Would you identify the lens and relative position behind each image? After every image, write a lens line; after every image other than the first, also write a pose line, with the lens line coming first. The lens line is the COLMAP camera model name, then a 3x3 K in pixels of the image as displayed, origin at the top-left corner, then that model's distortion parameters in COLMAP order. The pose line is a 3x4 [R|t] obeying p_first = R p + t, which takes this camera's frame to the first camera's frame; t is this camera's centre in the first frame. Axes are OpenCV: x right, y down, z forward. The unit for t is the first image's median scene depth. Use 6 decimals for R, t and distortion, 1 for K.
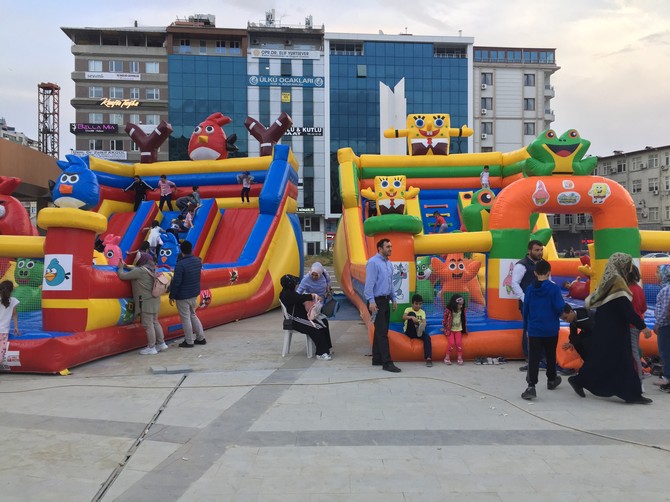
lens RADIAL K [[571.8, 0, 334.1], [0, 571.8, 243.7], [0, 0, 1]] dist [0.082861, -0.114749]
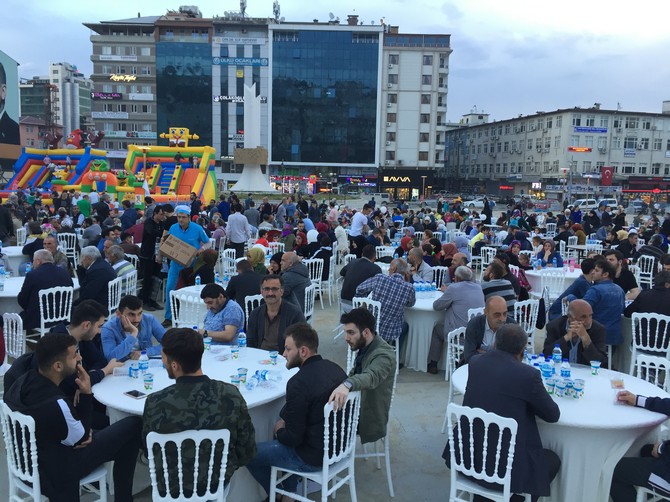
lens RADIAL K [[569.2, 0, 333.5], [0, 569.2, 249.3], [0, 0, 1]] dist [0.076982, -0.101610]
pose [[0.990601, 0.047203, -0.128384, 0.328651], [-0.031321, 0.991909, 0.123025, -0.016532], [0.133152, -0.117848, 0.984064, -0.353847]]
